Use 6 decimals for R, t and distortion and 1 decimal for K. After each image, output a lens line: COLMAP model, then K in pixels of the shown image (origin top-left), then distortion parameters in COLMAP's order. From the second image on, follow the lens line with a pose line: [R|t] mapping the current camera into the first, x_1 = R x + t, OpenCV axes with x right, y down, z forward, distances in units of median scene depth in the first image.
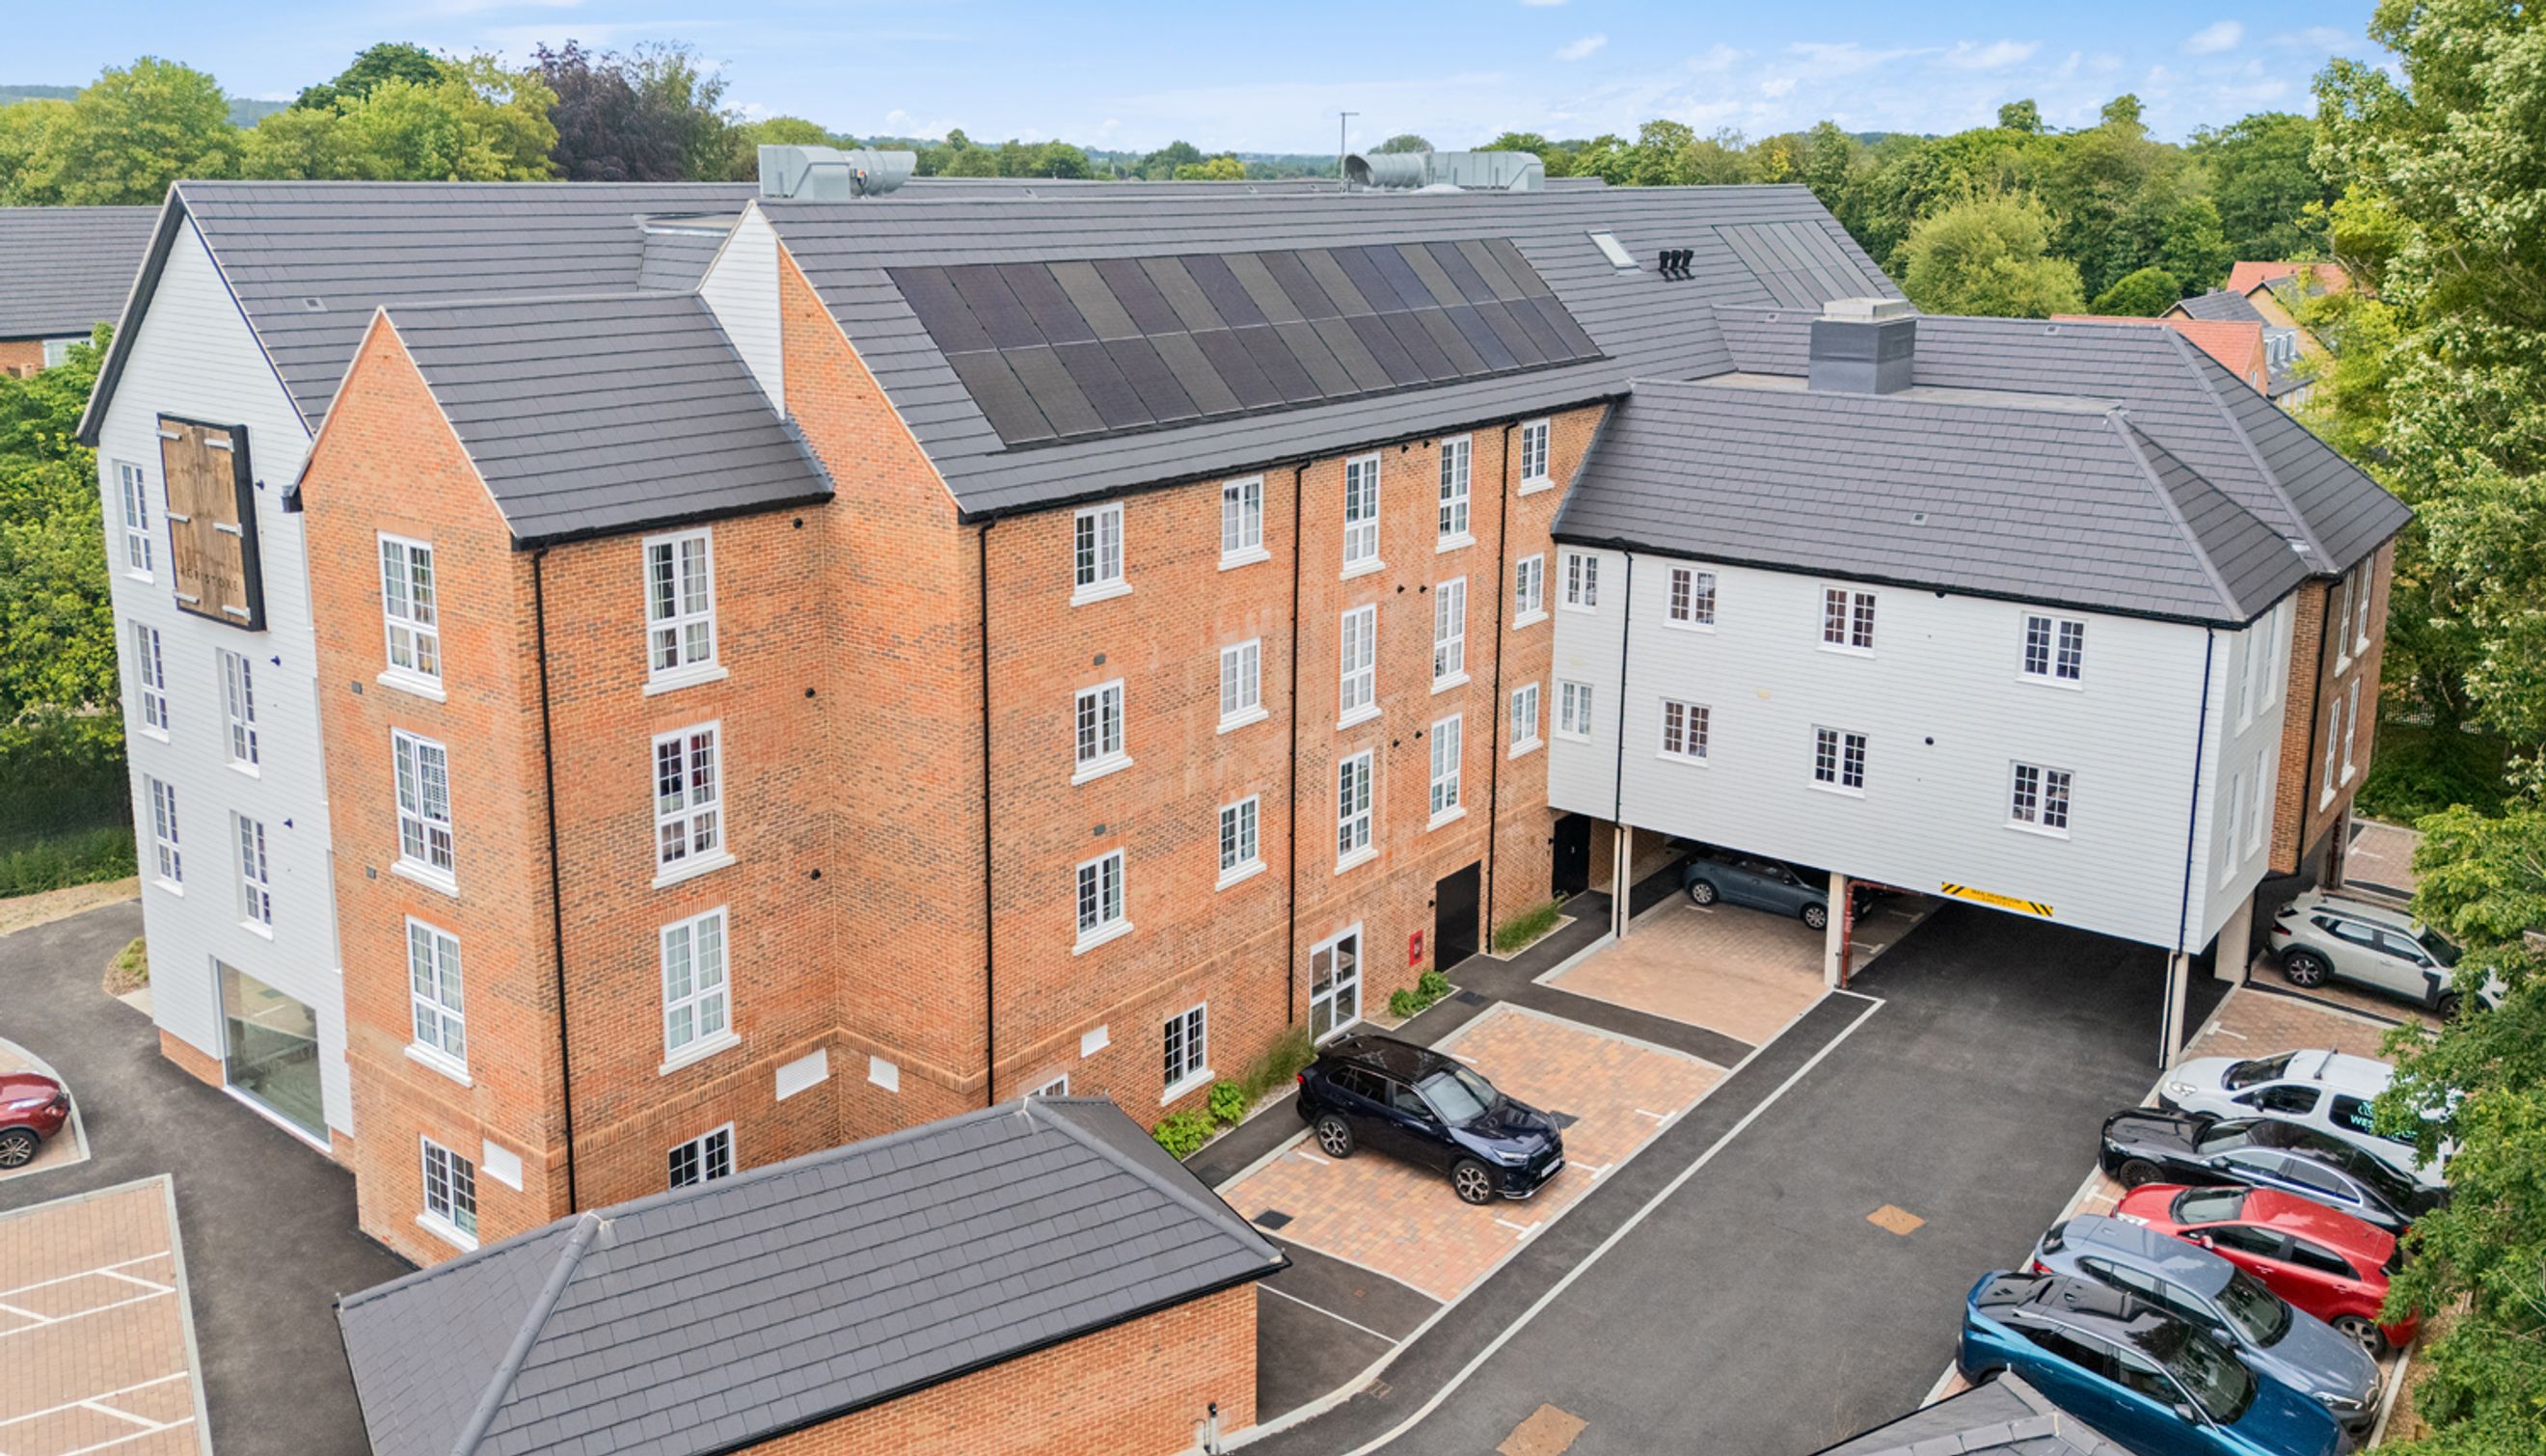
lens RADIAL K [[1892.0, 0, 1273.0], [0, 1892.0, 728.0], [0, 0, 1]] dist [0.051360, -0.001377]
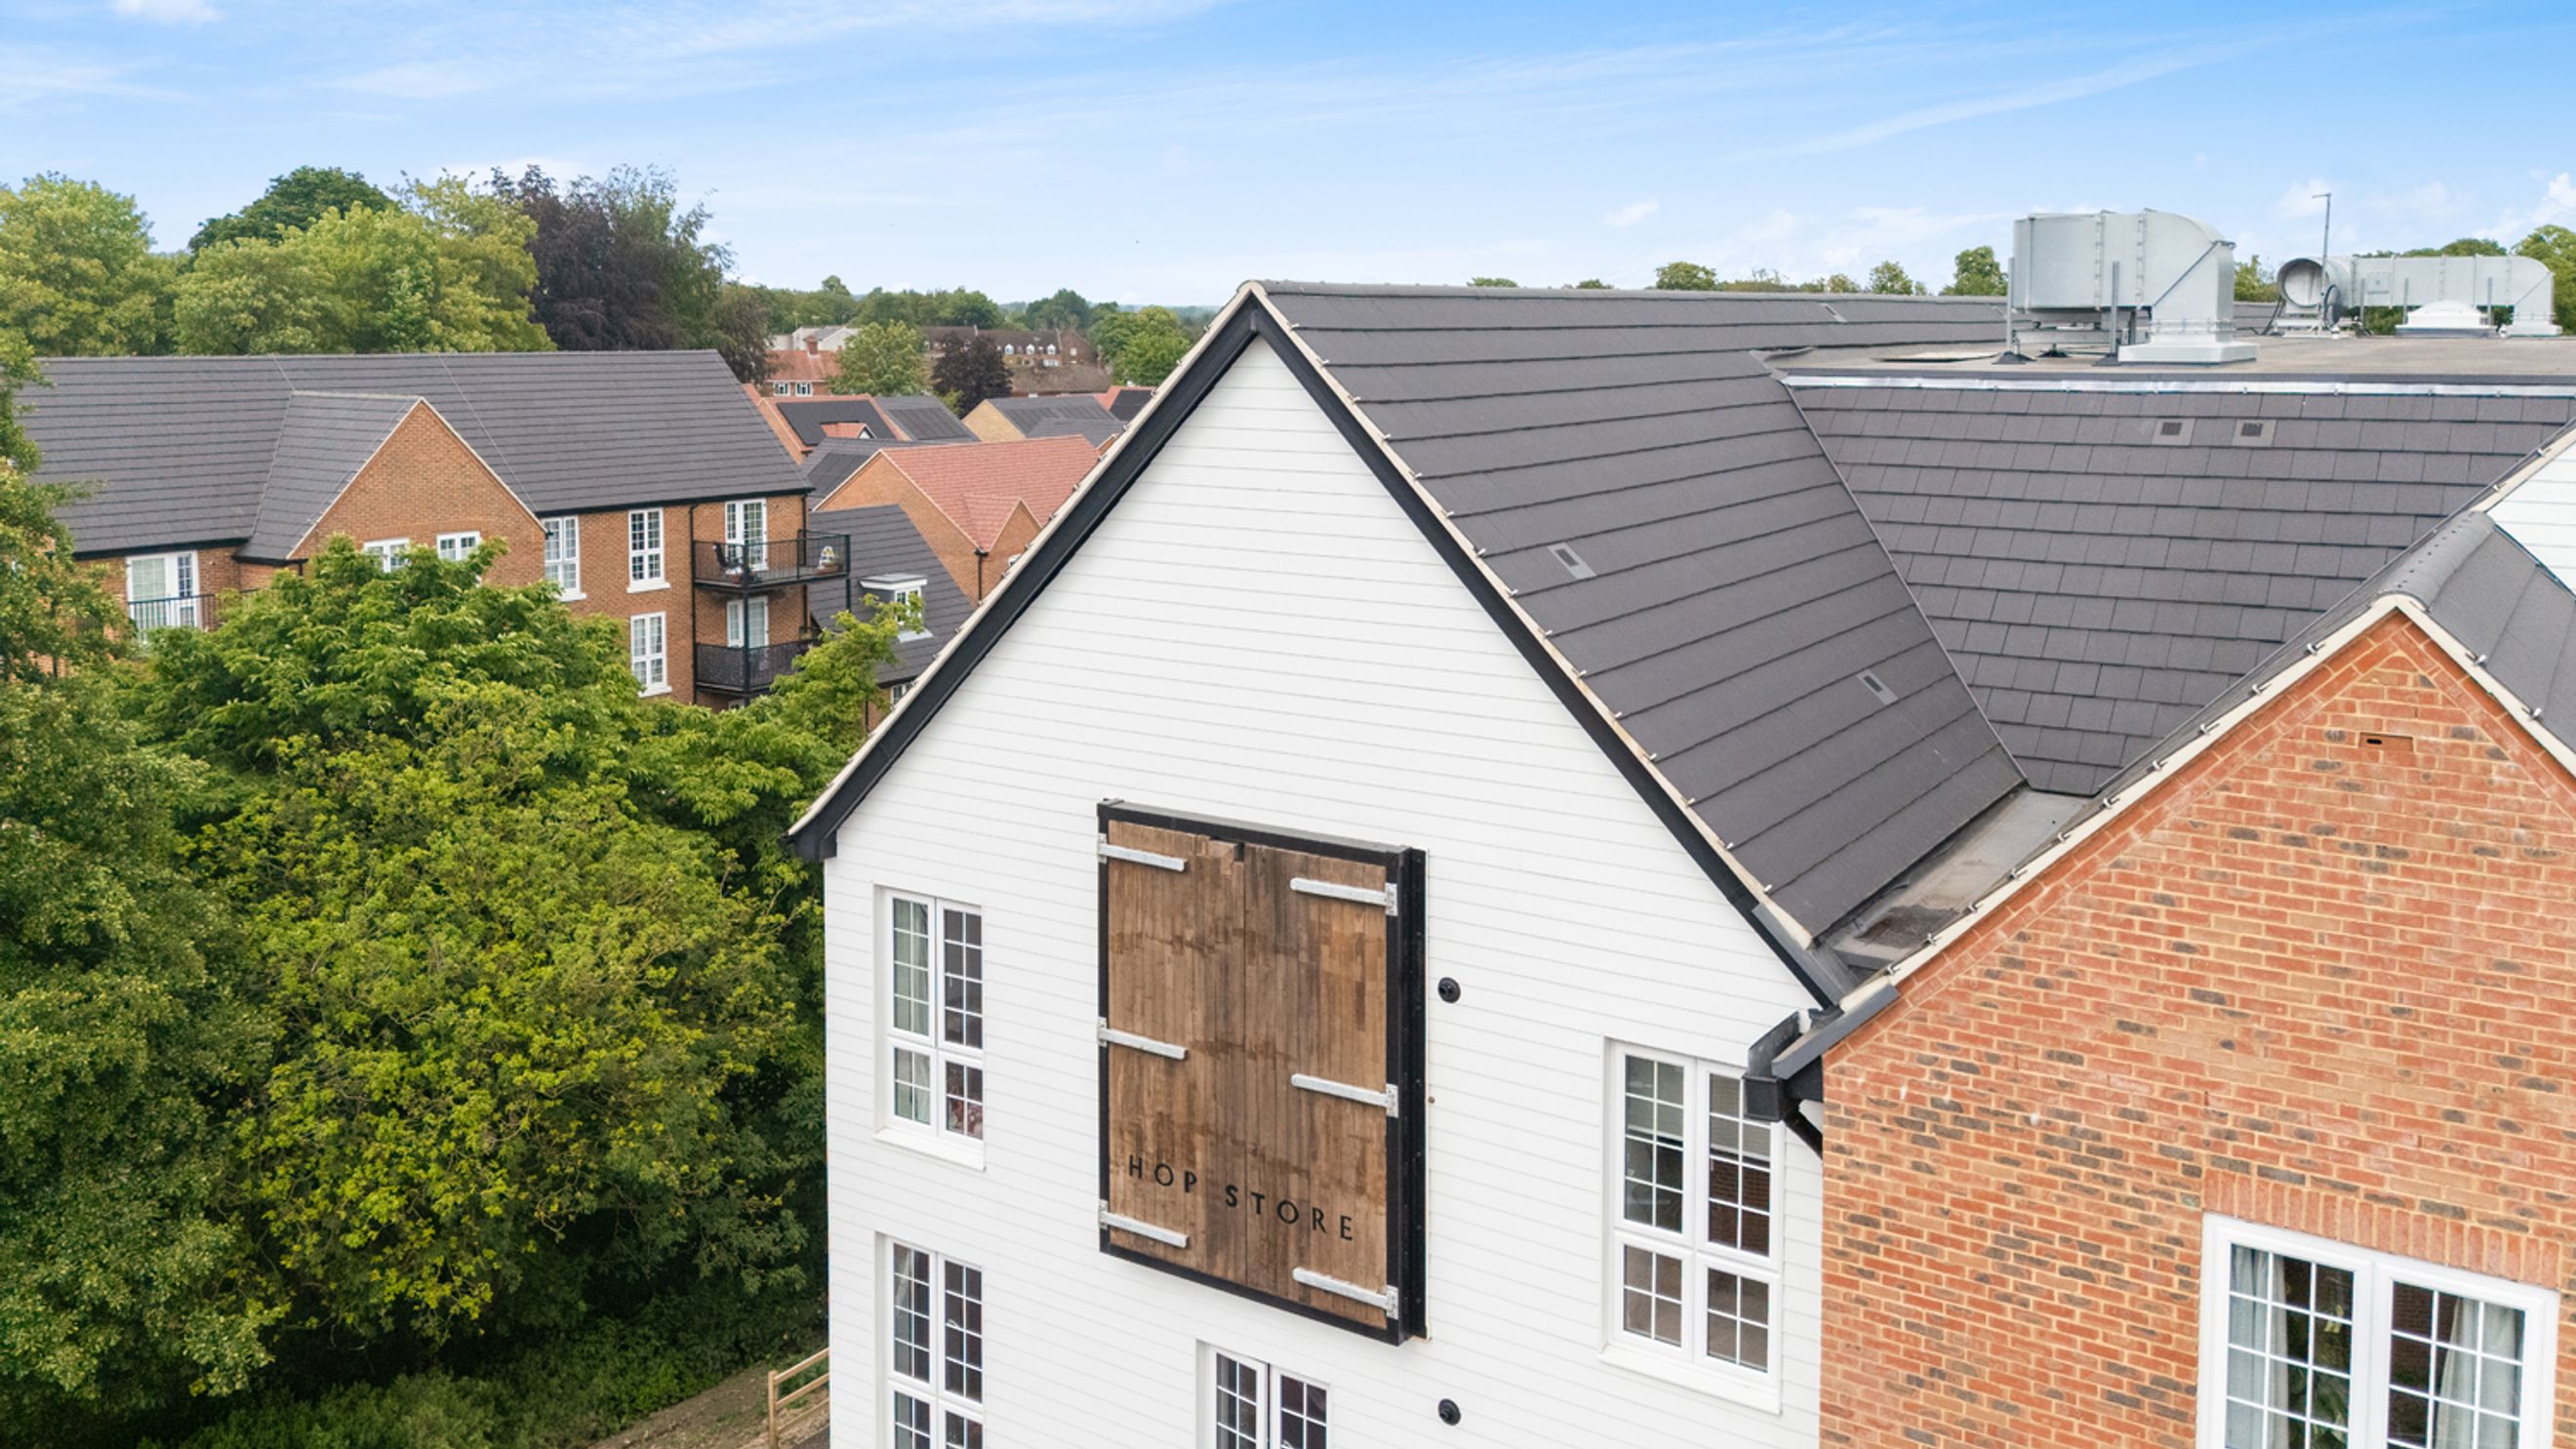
lens RADIAL K [[2012.3, 0, 1288.0], [0, 2012.3, 724.5], [0, 0, 1]] dist [0.055015, 0.001964]
pose [[0.996330, -0.019627, 0.083319, -0.151806], [0.026890, 0.995848, -0.086974, -0.037303], [-0.081266, 0.088895, 0.992720, 0.145128]]
